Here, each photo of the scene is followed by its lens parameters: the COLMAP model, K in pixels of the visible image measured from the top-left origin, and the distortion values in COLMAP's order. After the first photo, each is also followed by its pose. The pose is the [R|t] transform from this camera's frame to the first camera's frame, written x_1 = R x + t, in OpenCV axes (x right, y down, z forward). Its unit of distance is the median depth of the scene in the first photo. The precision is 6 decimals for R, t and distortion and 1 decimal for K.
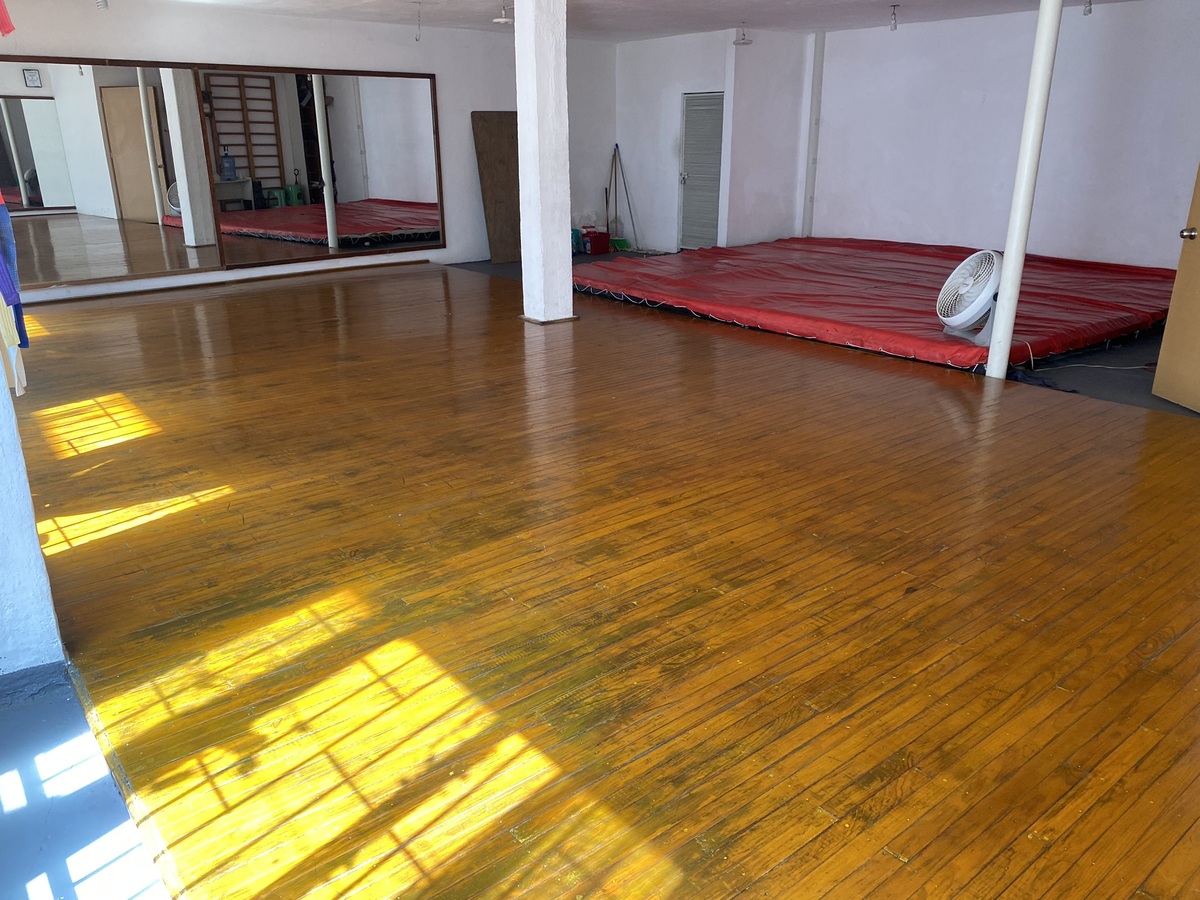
lens RADIAL K [[907.2, 0, 594.0], [0, 907.2, 453.3], [0, 0, 1]] dist [0.025441, -0.032090]
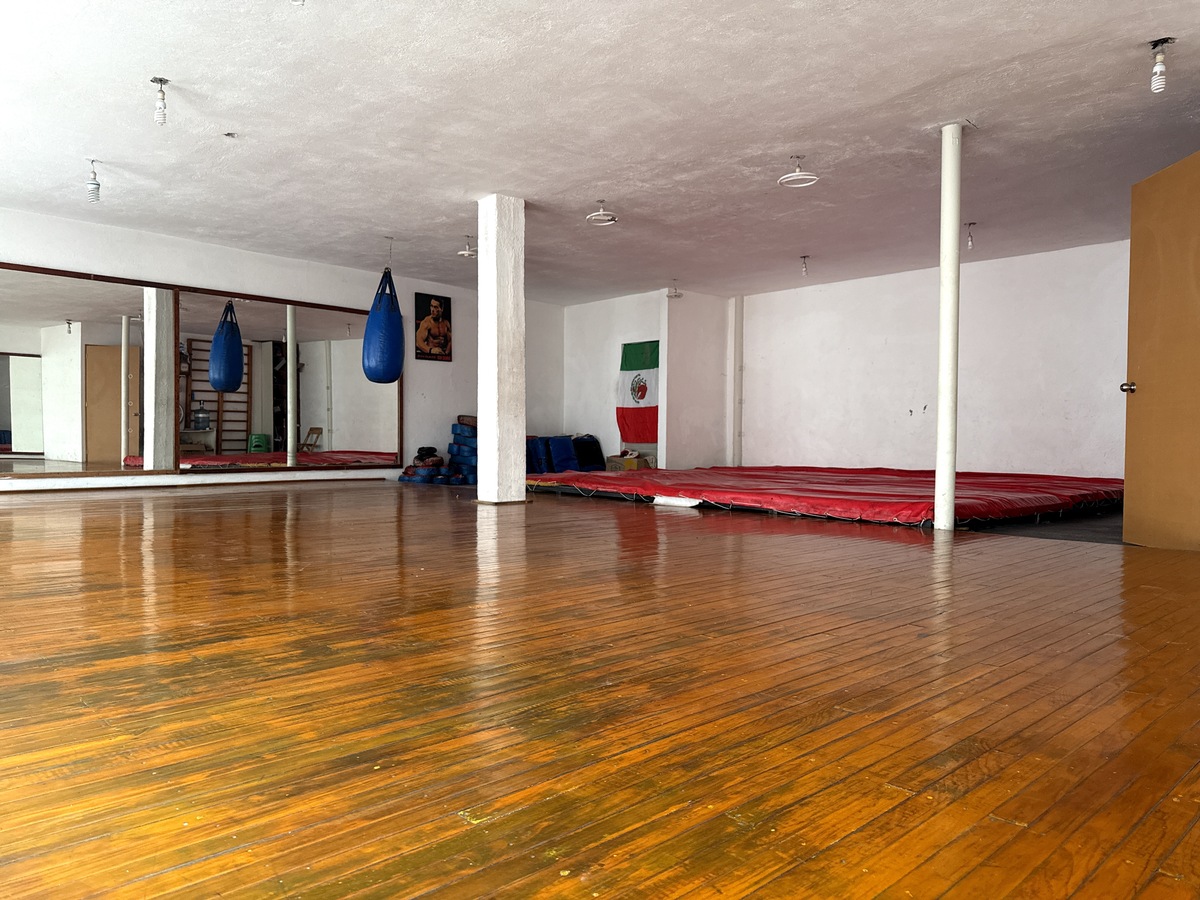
lens RADIAL K [[841.1, 0, 600.0], [0, 841.1, 450.0], [0, 0, 1]] dist [0.047376, -0.064129]
pose [[0.997208, 0.013289, 0.073476, -0.029989], [0.010667, 0.948586, -0.316339, 0.293942], [-0.073902, 0.316240, 0.945796, 0.243670]]
